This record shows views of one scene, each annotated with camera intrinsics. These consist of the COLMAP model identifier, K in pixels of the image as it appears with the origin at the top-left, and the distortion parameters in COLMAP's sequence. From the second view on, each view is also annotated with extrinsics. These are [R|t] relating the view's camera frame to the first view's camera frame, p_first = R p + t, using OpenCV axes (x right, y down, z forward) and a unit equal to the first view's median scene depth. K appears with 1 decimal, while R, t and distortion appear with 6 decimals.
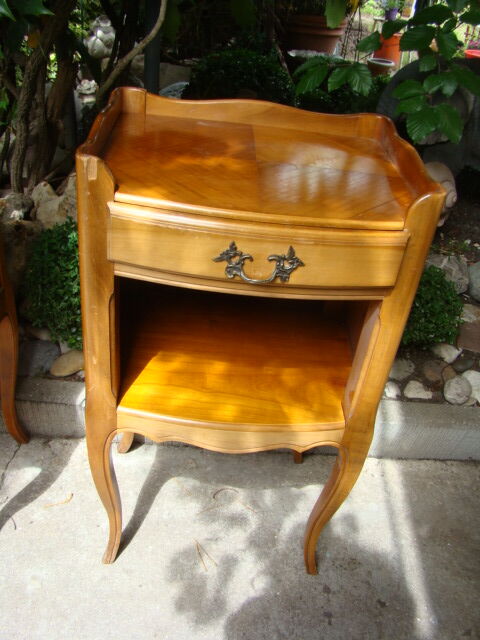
lens RADIAL K [[592.9, 0, 240.0], [0, 592.9, 320.0], [0, 0, 1]] dist [-0.194441, 0.148044]
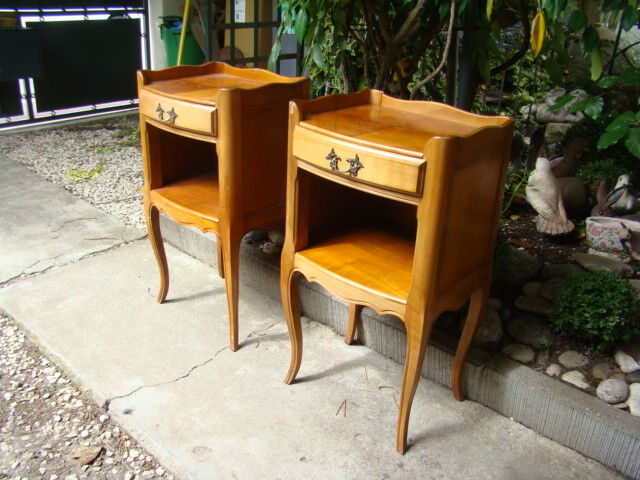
lens RADIAL K [[592.9, 0, 324.6], [0, 592.9, 239.5], [0, 0, 1]] dist [-0.194441, 0.148044]
pose [[0.736658, 0.203691, -0.644860, 1.161384], [-0.362334, 0.924024, -0.122043, 0.353791], [0.571007, 0.323559, 0.754494, -0.340058]]
